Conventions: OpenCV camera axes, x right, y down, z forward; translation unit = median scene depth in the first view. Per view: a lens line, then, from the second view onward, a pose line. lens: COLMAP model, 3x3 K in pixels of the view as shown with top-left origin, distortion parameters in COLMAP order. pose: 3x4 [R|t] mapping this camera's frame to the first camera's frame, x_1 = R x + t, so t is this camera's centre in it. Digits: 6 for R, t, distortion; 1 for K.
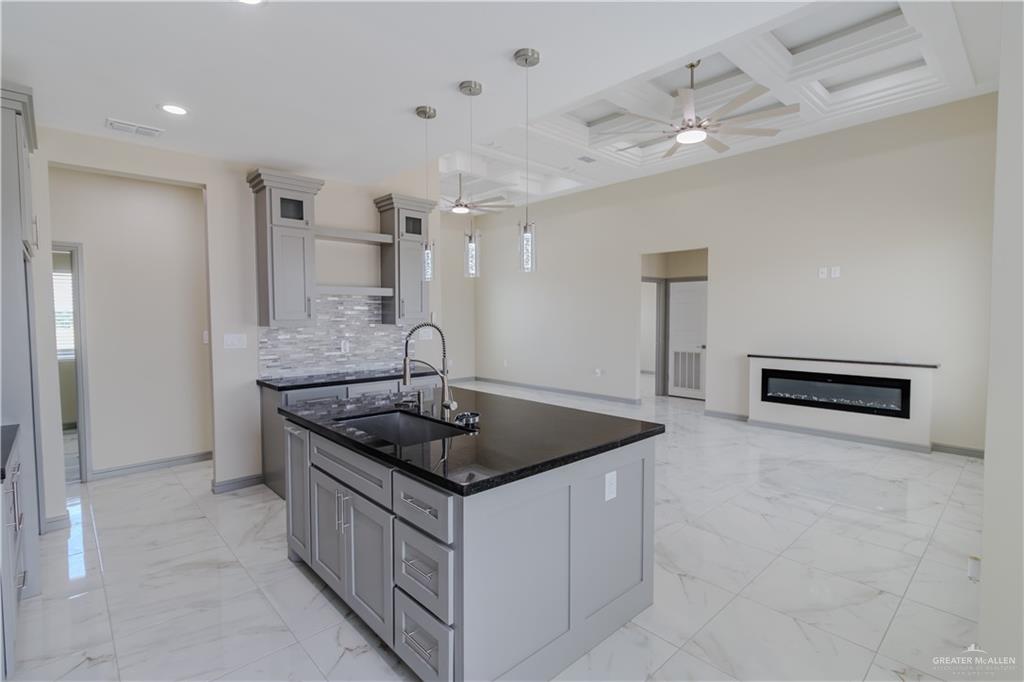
lens RADIAL K [[491.2, 0, 517.2], [0, 491.2, 337.8], [0, 0, 1]] dist [-0.002754, -0.000801]
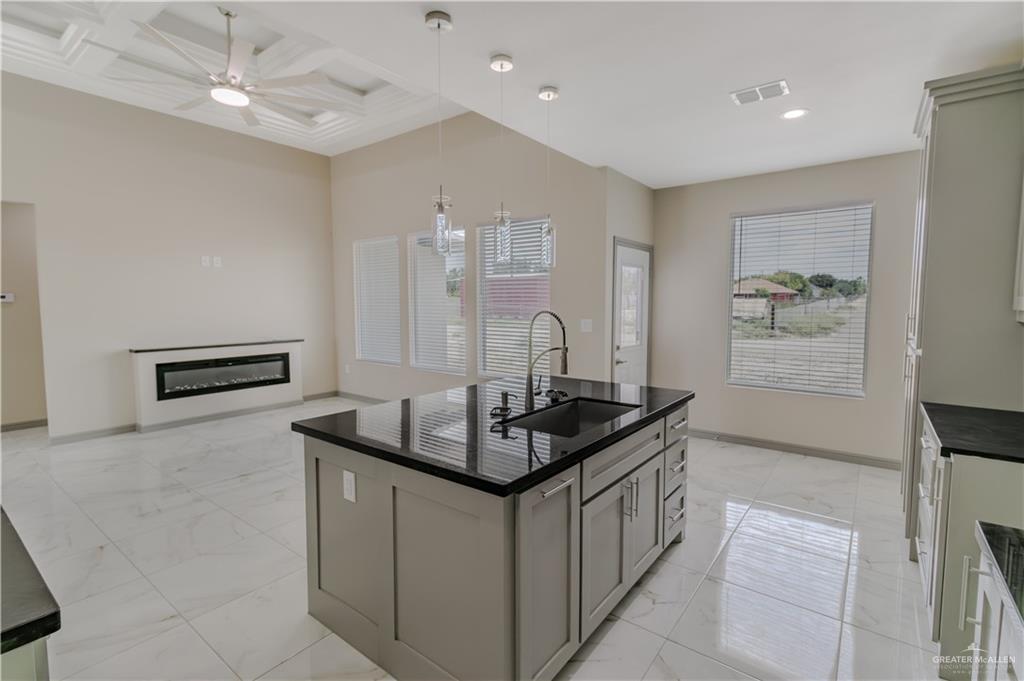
lens RADIAL K [[491.2, 0, 517.2], [0, 491.2, 337.3], [0, 0, 1]] dist [-0.002754, -0.000801]
pose [[-0.183436, -0.068455, 0.980645, -0.543048], [0.047134, 0.995813, 0.078330, -0.025906], [-0.981901, 0.060590, -0.179441, 0.596476]]
